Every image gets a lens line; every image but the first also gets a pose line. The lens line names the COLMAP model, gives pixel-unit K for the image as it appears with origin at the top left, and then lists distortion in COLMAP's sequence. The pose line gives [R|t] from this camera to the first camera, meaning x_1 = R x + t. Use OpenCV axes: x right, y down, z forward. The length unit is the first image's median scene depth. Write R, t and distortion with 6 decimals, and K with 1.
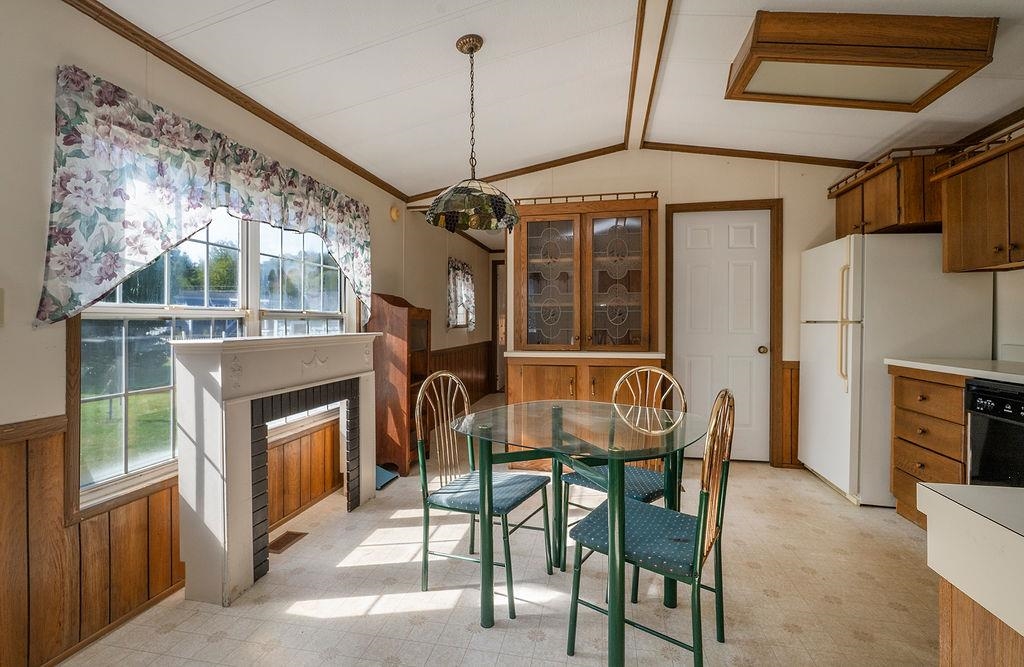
lens RADIAL K [[471.2, 0, 511.1], [0, 471.2, 321.6], [0, 0, 1]] dist [0.000043, 0.000026]
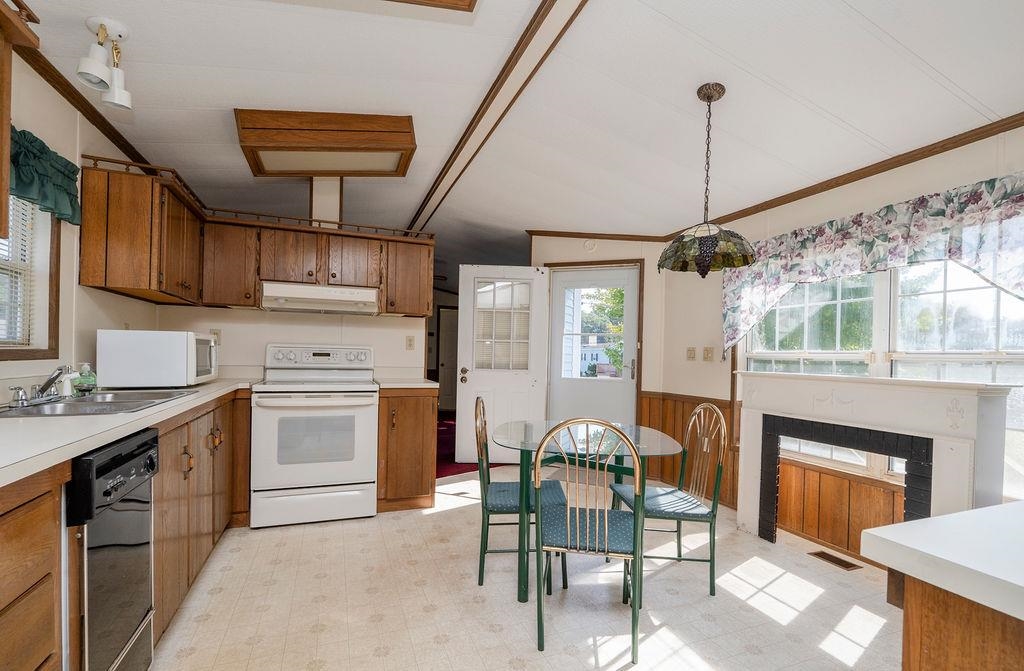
lens RADIAL K [[459.3, 0, 512.2], [0, 459.3, 361.7], [0, 0, 1]] dist [0.000063, 0.000005]
pose [[-0.844765, -0.012153, -0.534999, 0.634134], [-0.022031, 0.999684, 0.012078, 0.002659], [0.534684, 0.021990, -0.844766, 1.276478]]
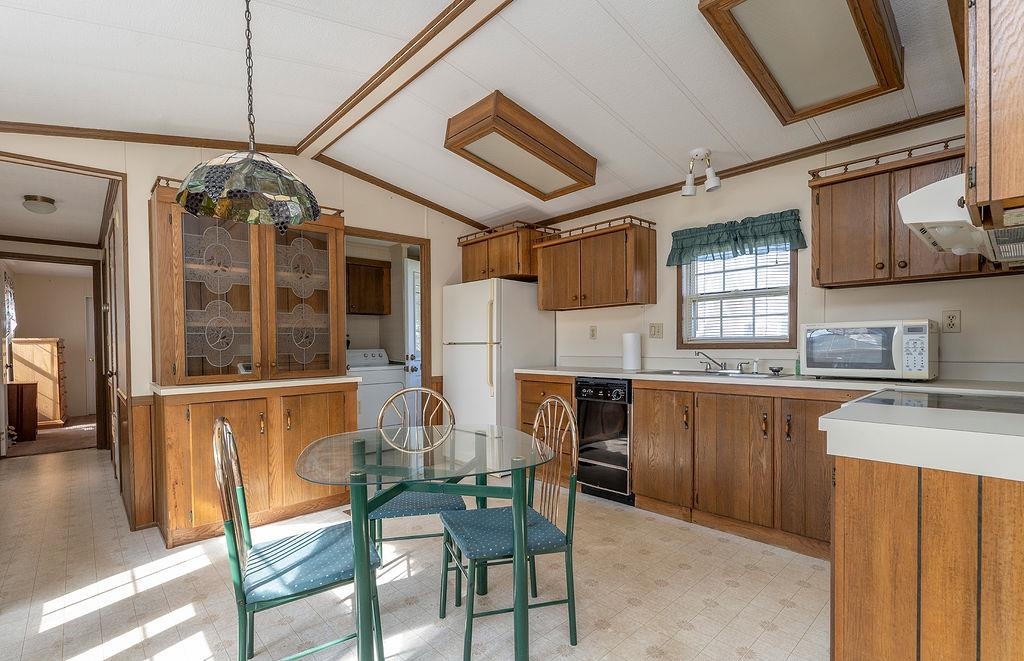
lens RADIAL K [[467.8, 0, 513.1], [0, 467.8, 349.9], [0, 0, 1]] dist [0.000446, 0.000085]
pose [[0.586575, -0.018478, 0.809684, -0.348014], [0.010945, 0.999829, 0.014889, 0.000397], [-0.809821, 0.000129, 0.586677, 0.190603]]
